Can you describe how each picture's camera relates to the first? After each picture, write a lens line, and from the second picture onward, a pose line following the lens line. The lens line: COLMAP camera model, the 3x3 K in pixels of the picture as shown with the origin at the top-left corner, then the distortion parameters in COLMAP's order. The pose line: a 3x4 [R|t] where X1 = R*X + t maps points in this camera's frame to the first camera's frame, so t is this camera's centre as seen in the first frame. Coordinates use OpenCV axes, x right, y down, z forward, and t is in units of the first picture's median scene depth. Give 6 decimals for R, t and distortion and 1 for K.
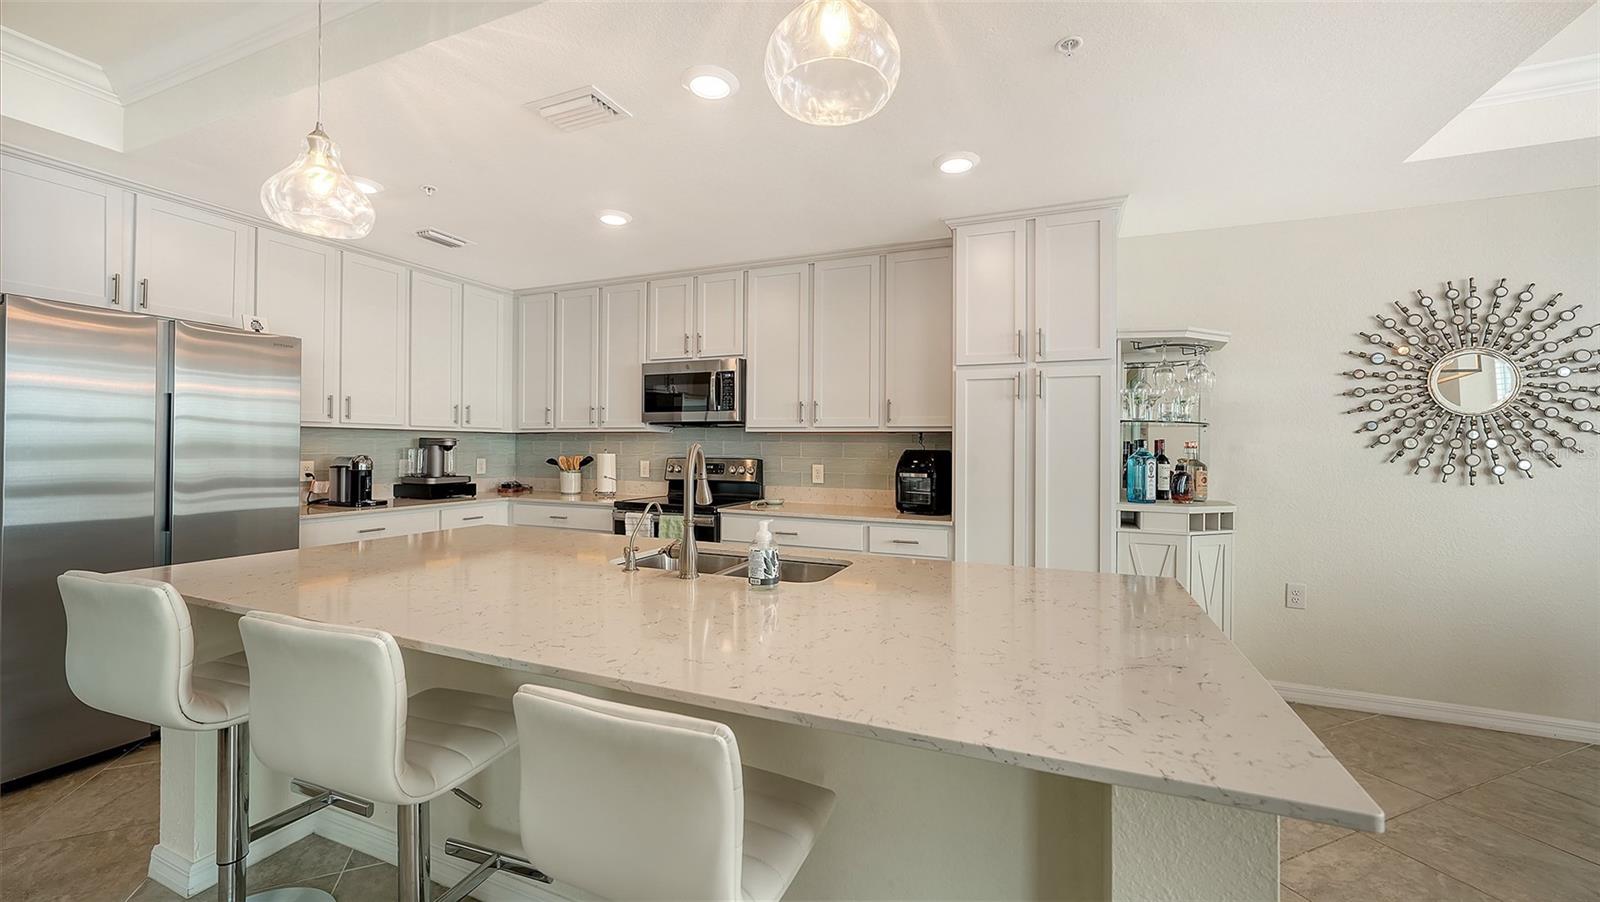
lens RADIAL K [[623.4, 0, 795.0], [0, 623.4, 449.8], [0, 0, 1]] dist [-0.002345, 0.004304]
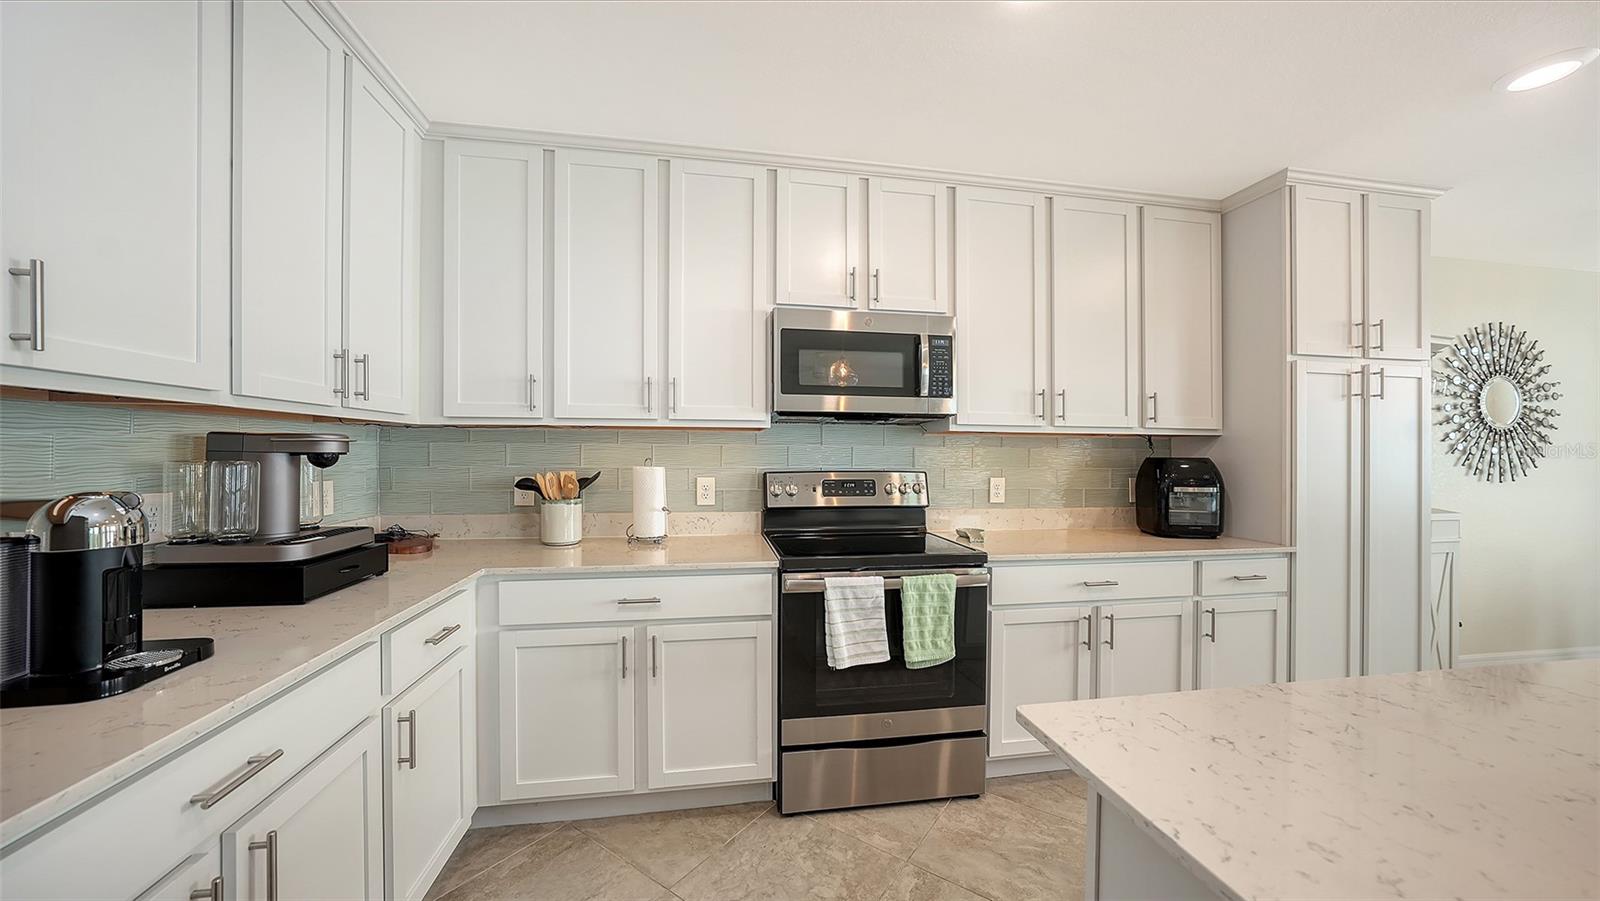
lens RADIAL K [[558.7, 0, 800.0], [0, 558.7, 450.5], [0, 0, 1]] dist [-0.001604, 0.000151]
pose [[0.839040, -0.000510, 0.544070, -0.610626], [0.001678, 0.999997, -0.001650, -0.009429], [-0.544067, 0.002297, 0.839038, 0.675791]]
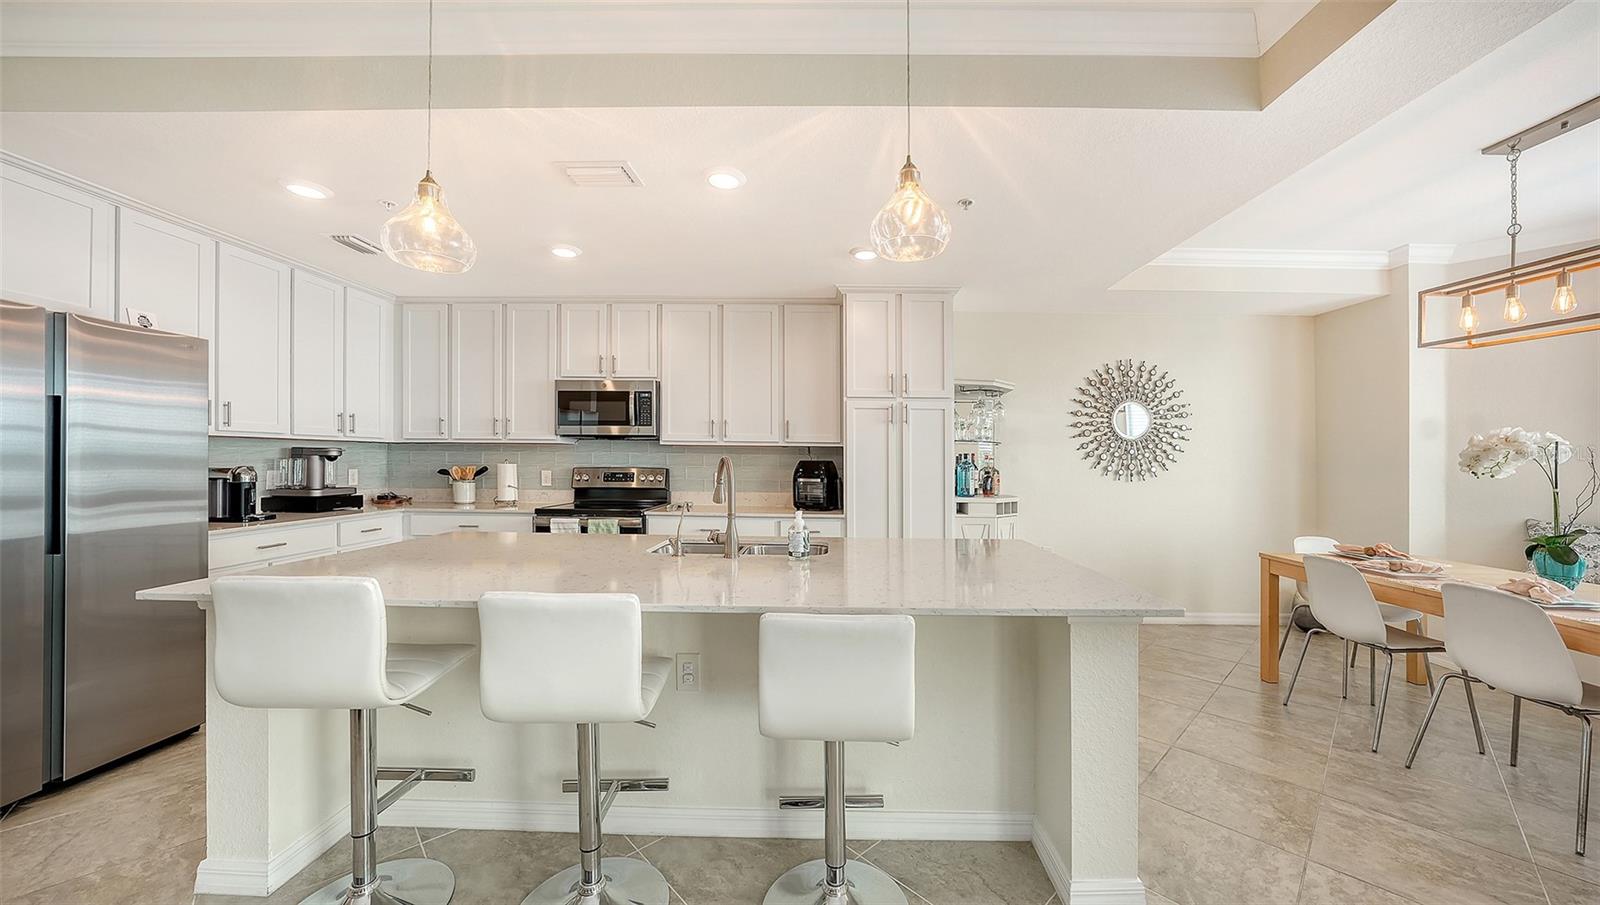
lens RADIAL K [[572.3, 0, 819.3], [0, 572.3, 461.1], [0, 0, 1]] dist [-0.013062, -0.000030]
pose [[0.929206, -0.000364, 0.369562, -0.225138], [-0.000716, 0.999996, 0.002786, -0.002039], [-0.369561, -0.002853, 0.929202, -0.102054]]
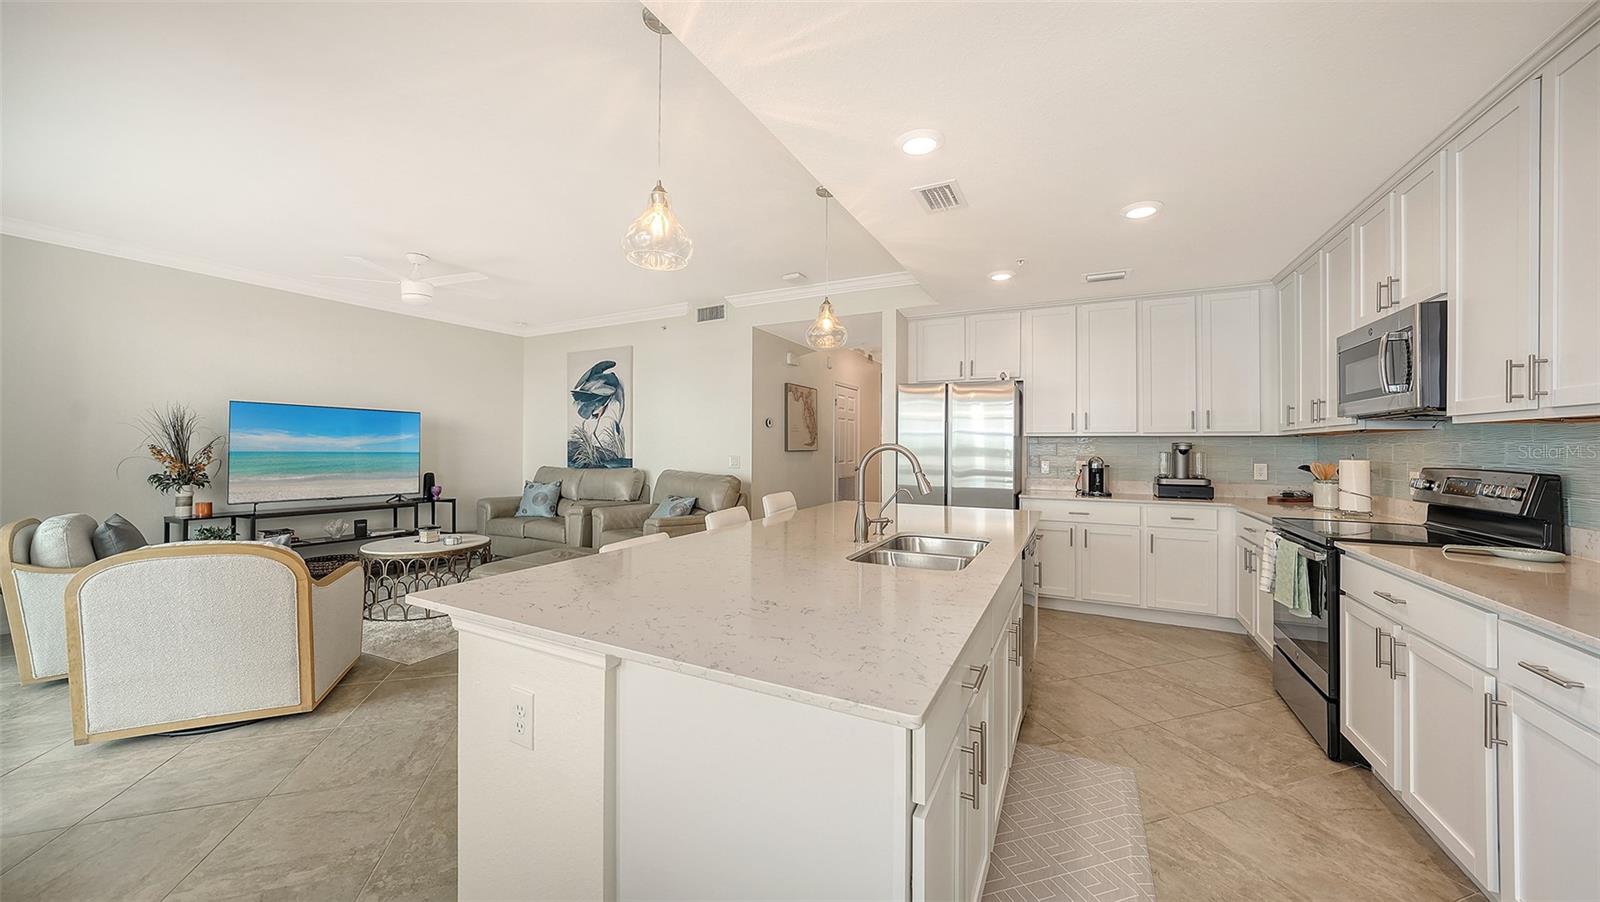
lens RADIAL K [[558.7, 0, 800.0], [0, 558.7, 451.0], [0, 0, 1]] dist [-0.001604, 0.000151]
pose [[-0.067860, -0.000620, -0.997695, 0.555465], [-0.010849, 0.999941, 0.000116, 0.003397], [0.997636, 0.010832, -0.067863, 0.491314]]
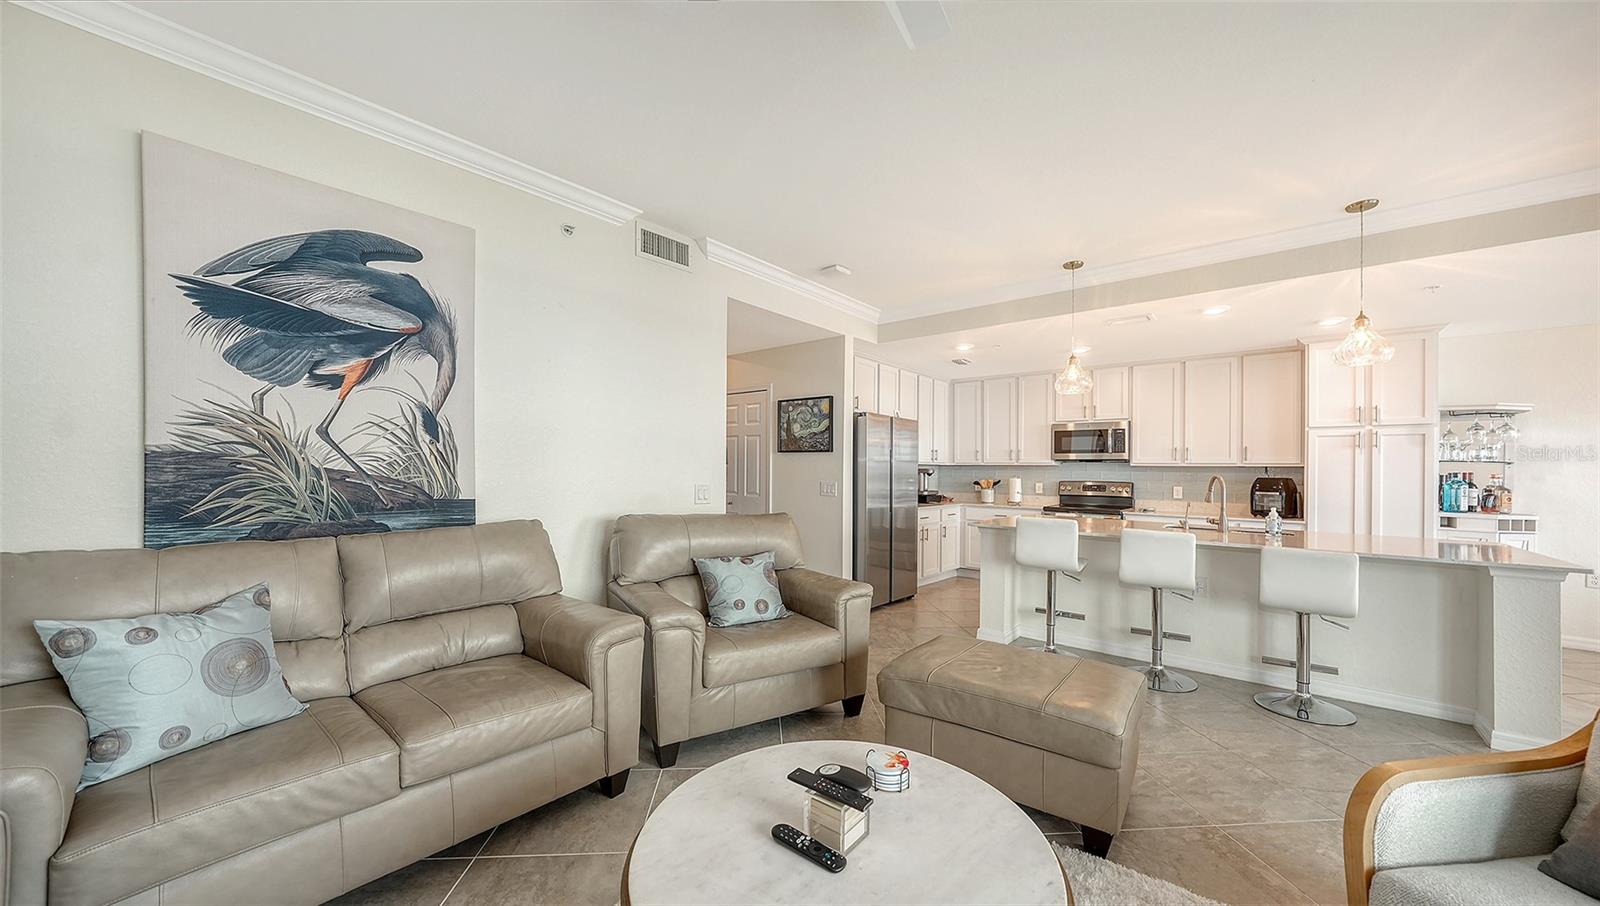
lens RADIAL K [[565.0, 0, 799.7], [0, 565.0, 476.4], [0, 0, 1]] dist [0.000193, 0.002809]
pose [[0.956310, 0.007387, -0.292261, -0.542832], [-0.006328, 0.999970, 0.004571, -0.002929], [0.292286, -0.002522, 0.956328, -0.763543]]
